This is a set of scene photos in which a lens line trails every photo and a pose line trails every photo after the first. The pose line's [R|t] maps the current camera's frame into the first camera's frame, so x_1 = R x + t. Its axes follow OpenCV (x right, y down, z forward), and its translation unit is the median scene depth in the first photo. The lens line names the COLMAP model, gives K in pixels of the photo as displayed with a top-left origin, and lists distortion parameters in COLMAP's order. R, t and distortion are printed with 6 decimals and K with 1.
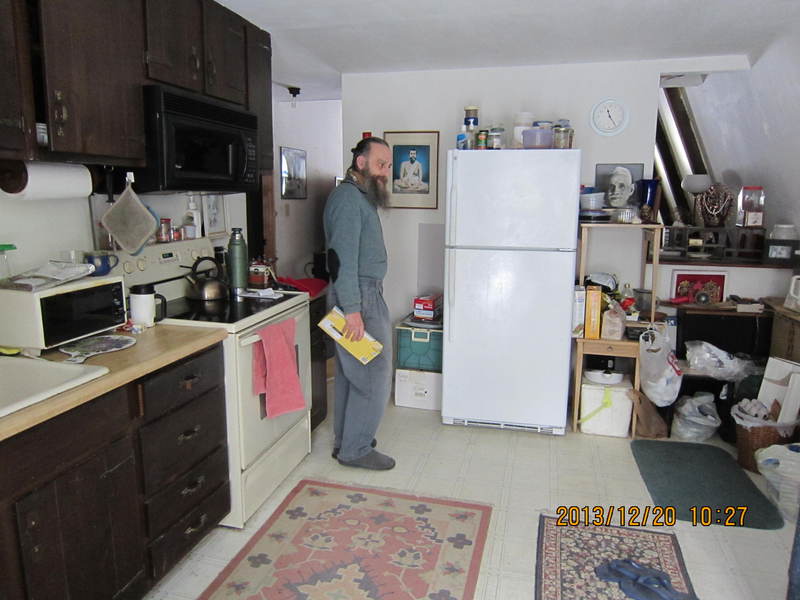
lens RADIAL K [[568.5, 0, 399.5], [0, 568.5, 297.0], [0, 0, 1]] dist [-0.035555, 0.015991]
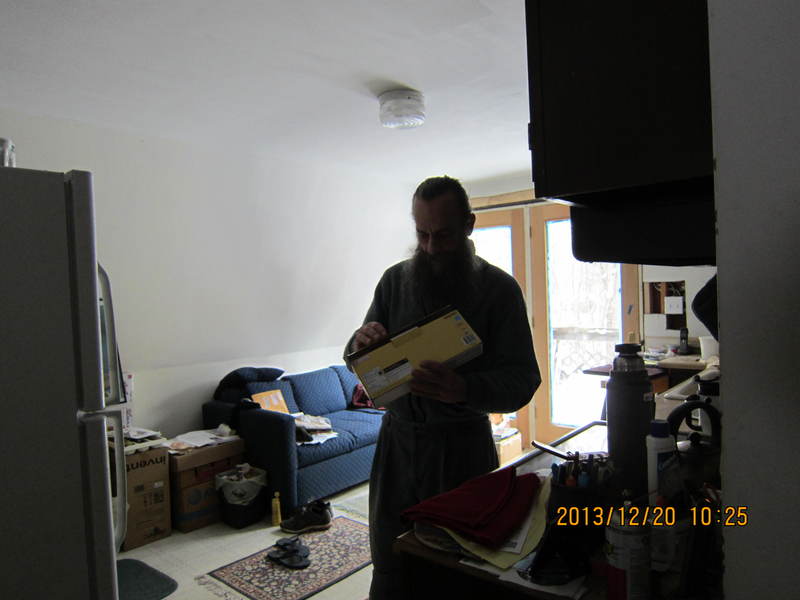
lens RADIAL K [[568.5, 0, 400.4], [0, 568.5, 302.6], [0, 0, 1]] dist [-0.035555, 0.015991]
pose [[-0.897266, 0.039429, 0.439726, -0.412727], [0.132162, 0.974318, 0.182314, -0.288630], [-0.421245, 0.221699, -0.879433, 1.838708]]
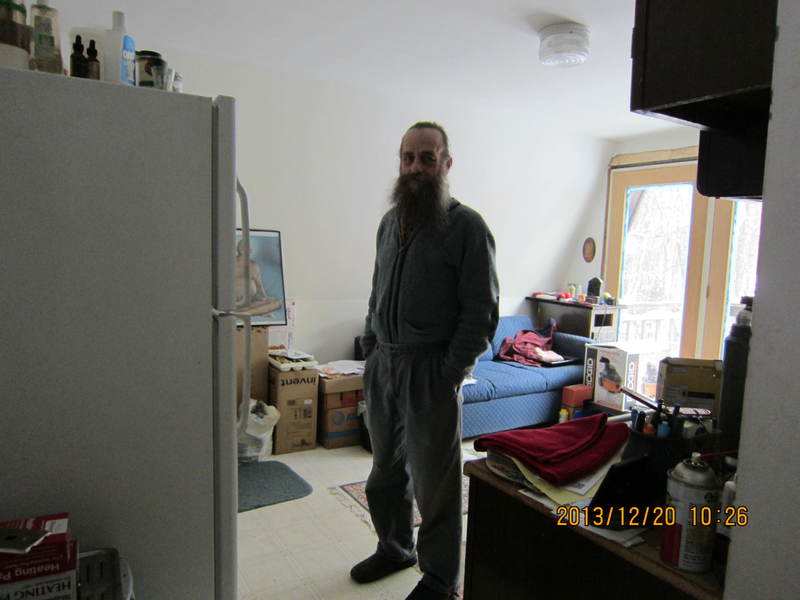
lens RADIAL K [[568.5, 0, 402.4], [0, 568.5, 301.1], [0, 0, 1]] dist [-0.035555, 0.015991]
pose [[-0.725486, -0.073812, 0.684267, -0.474320], [0.104214, 0.970986, 0.215232, -0.250027], [-0.680301, 0.227458, -0.696745, 1.807648]]
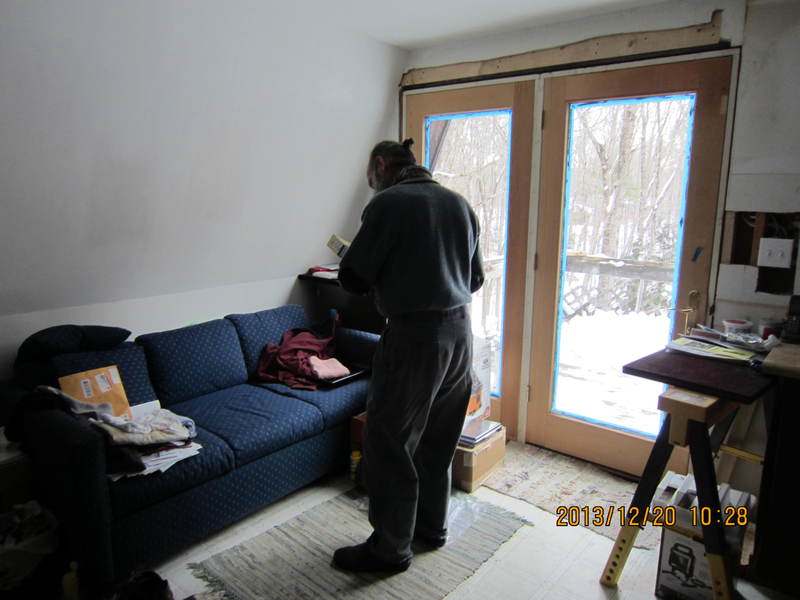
lens RADIAL K [[568.5, 0, 397.9], [0, 568.5, 300.1], [0, 0, 1]] dist [-0.035555, 0.015991]
pose [[-0.903113, -0.068715, 0.423868, -0.216150], [0.089538, 0.935280, 0.342396, -0.186250], [-0.419963, 0.347175, -0.838511, 1.135642]]
